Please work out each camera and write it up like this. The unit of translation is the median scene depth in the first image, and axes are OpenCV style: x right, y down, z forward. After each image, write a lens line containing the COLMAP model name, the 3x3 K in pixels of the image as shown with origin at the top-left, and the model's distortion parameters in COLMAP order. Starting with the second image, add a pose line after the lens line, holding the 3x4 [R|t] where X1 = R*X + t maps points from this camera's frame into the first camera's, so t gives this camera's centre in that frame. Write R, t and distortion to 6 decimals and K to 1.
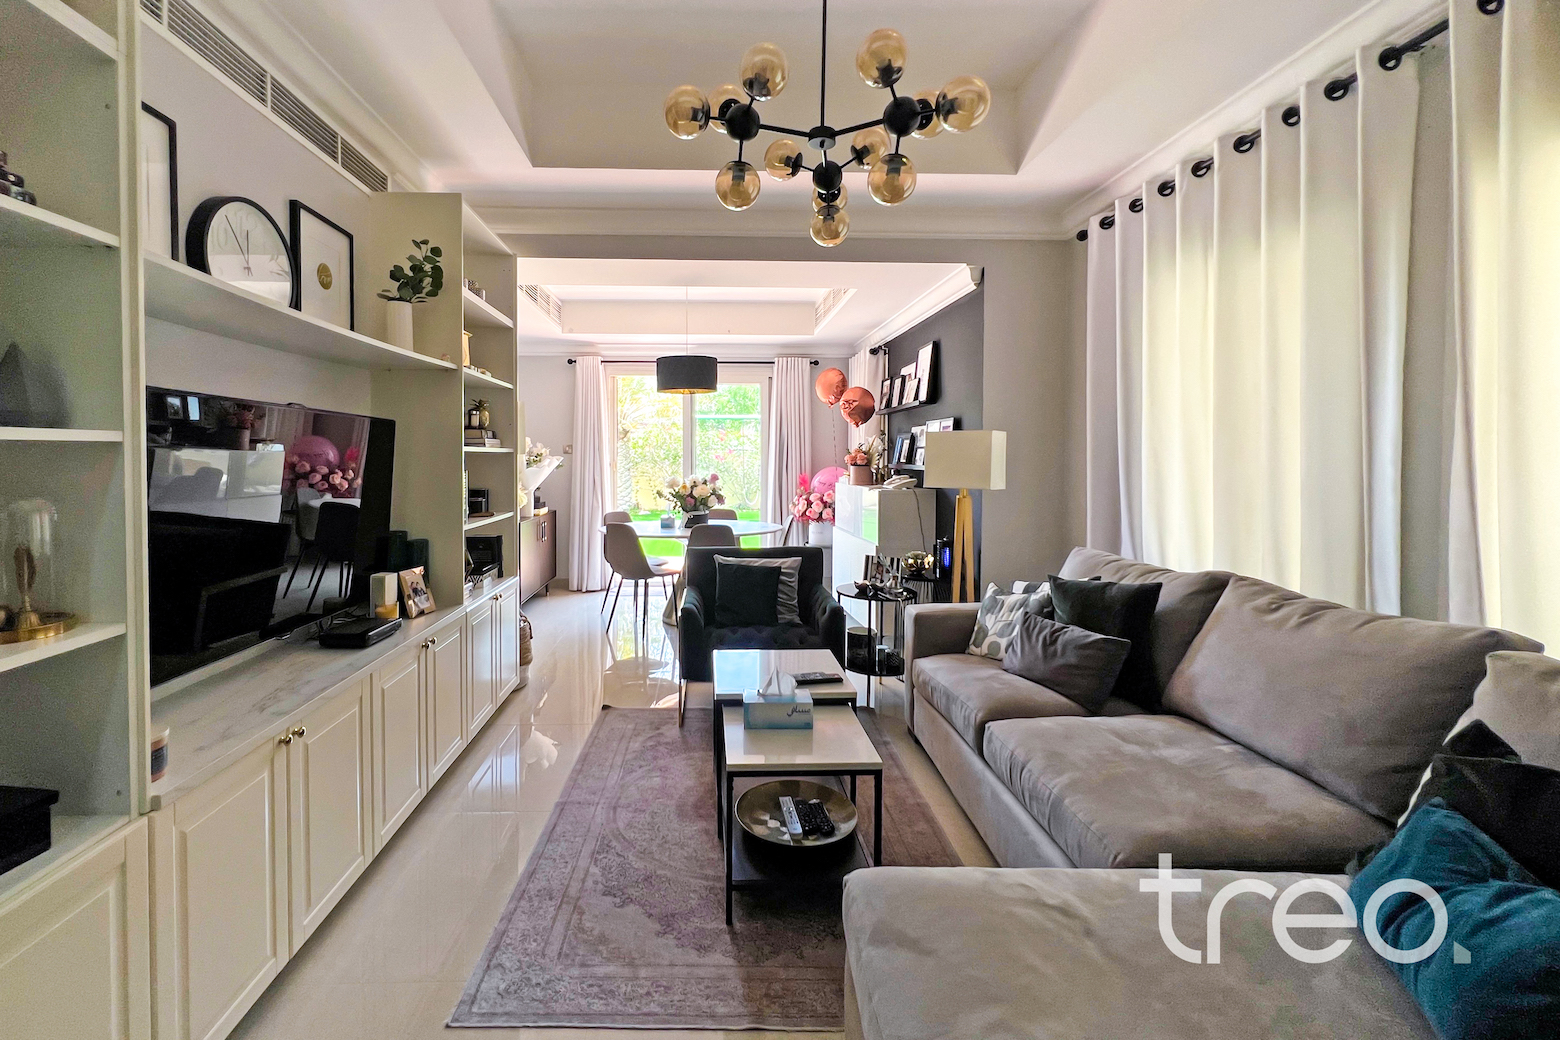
lens RADIAL K [[628.7, 0, 785.8], [0, 628.7, 472.3], [0, 0, 1]] dist [-0.000593, 0.000004]
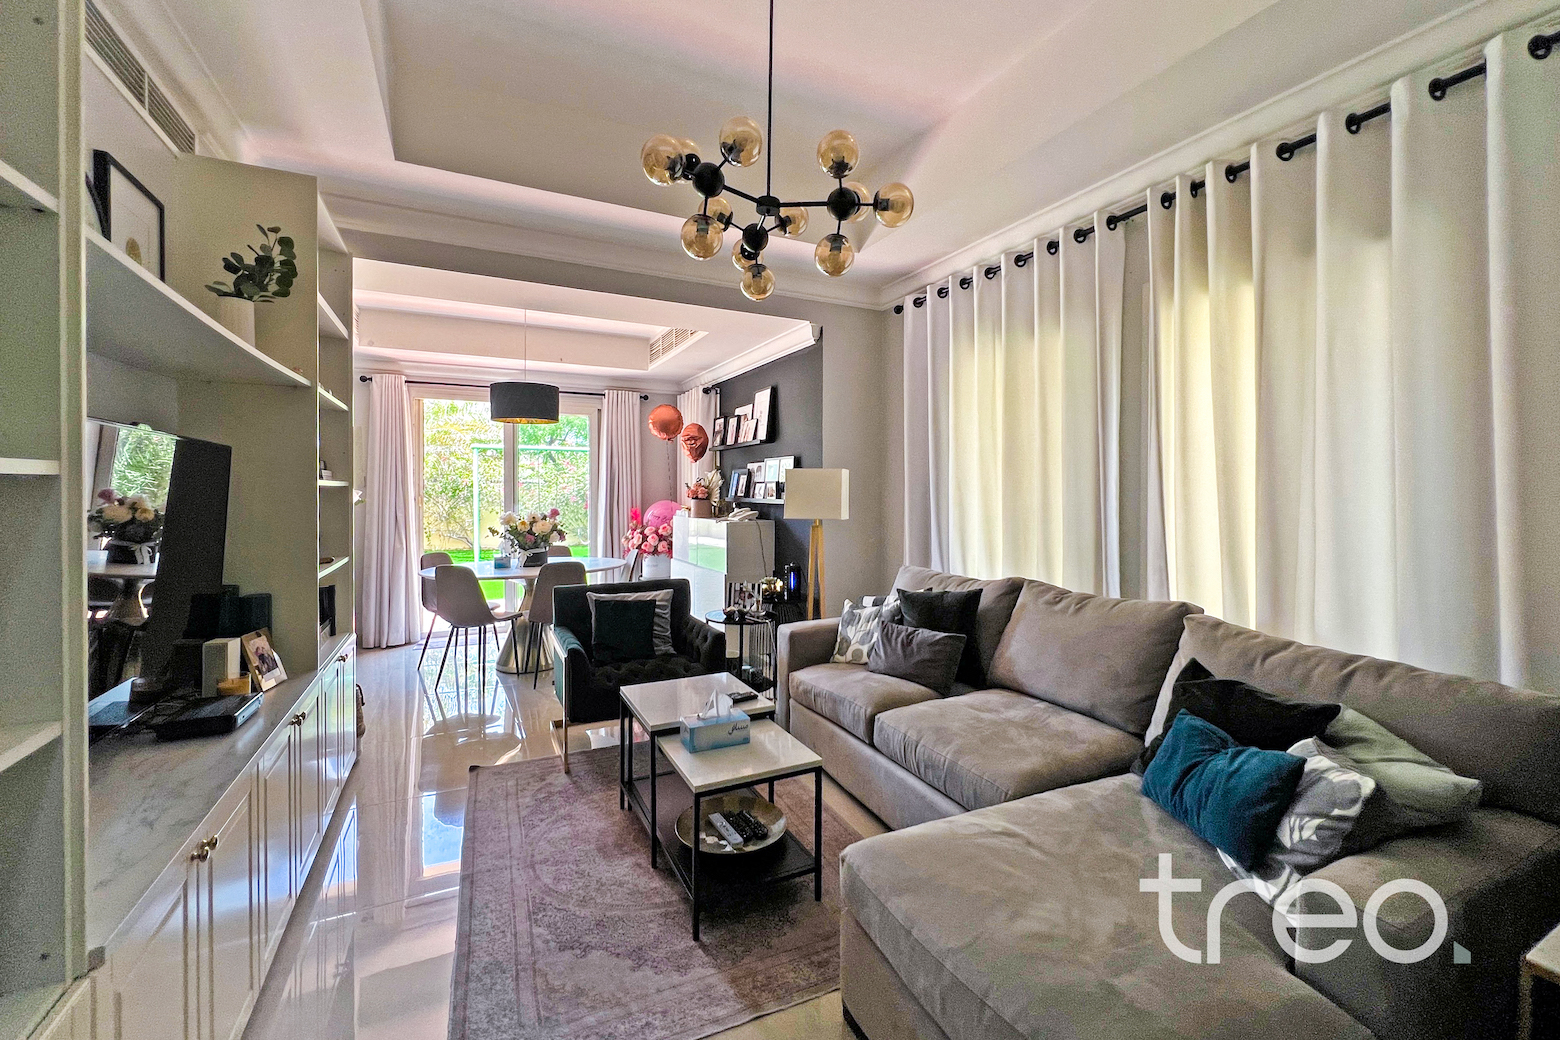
lens RADIAL K [[630.4, 0, 779.2], [0, 630.4, 498.3], [0, 0, 1]] dist [0.000127, 0.000049]
pose [[0.910653, -0.004905, 0.413143, -0.315463], [0.009237, 0.999921, -0.008487, -0.003632], [-0.413069, 0.011545, 0.910626, -0.015068]]
